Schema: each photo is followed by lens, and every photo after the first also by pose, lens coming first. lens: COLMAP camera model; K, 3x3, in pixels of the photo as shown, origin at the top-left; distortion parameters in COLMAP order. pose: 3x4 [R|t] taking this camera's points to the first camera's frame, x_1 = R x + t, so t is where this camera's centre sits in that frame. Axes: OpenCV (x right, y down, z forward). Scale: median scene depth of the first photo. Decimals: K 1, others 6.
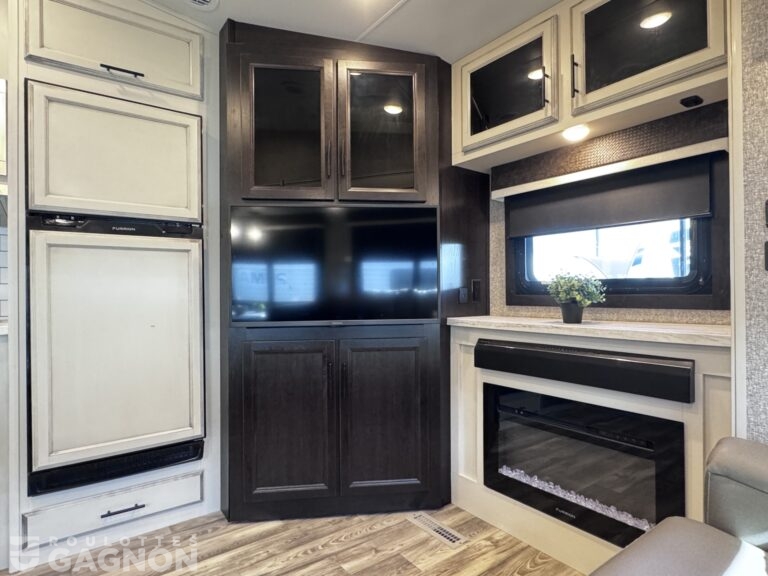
lens RADIAL K [[431.0, 0, 380.6], [0, 431.0, 288.5], [0, 0, 1]] dist [-0.002004, 0.002193]
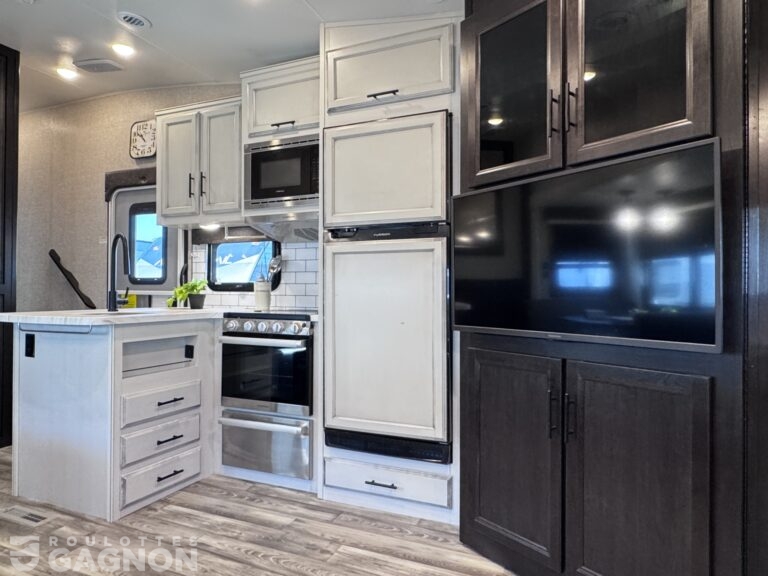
lens RADIAL K [[485.7, 0, 389.6], [0, 485.7, 290.7], [0, 0, 1]] dist [-0.001125, 0.008000]
pose [[0.512370, 0.007076, -0.858735, 0.490735], [-0.003392, 0.999975, 0.006216, -0.000358], [0.858758, -0.000272, 0.512381, 0.359208]]
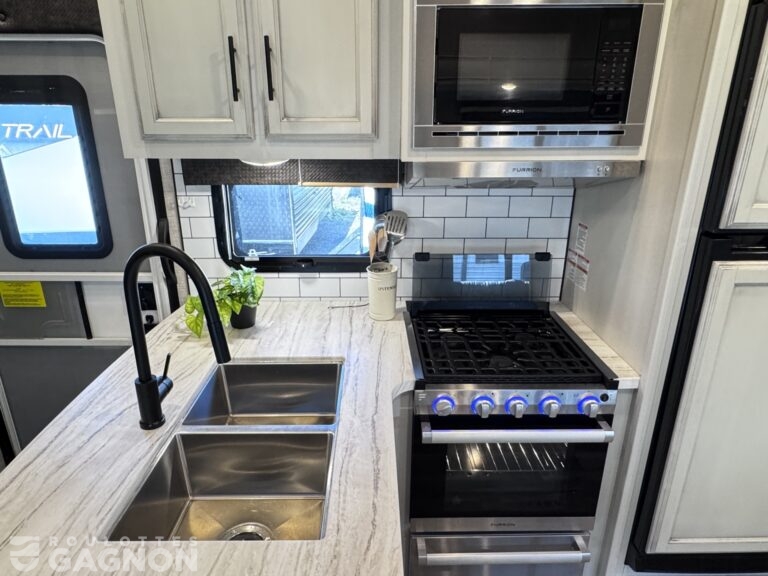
lens RADIAL K [[485.7, 0, 386.9], [0, 485.7, 287.3], [0, 0, 1]] dist [-0.001125, 0.008000]
pose [[0.805481, 0.198334, -0.558447, -0.753654], [-0.004145, 0.944197, 0.329354, -0.303605], [0.592607, -0.262974, 0.761355, 0.138459]]
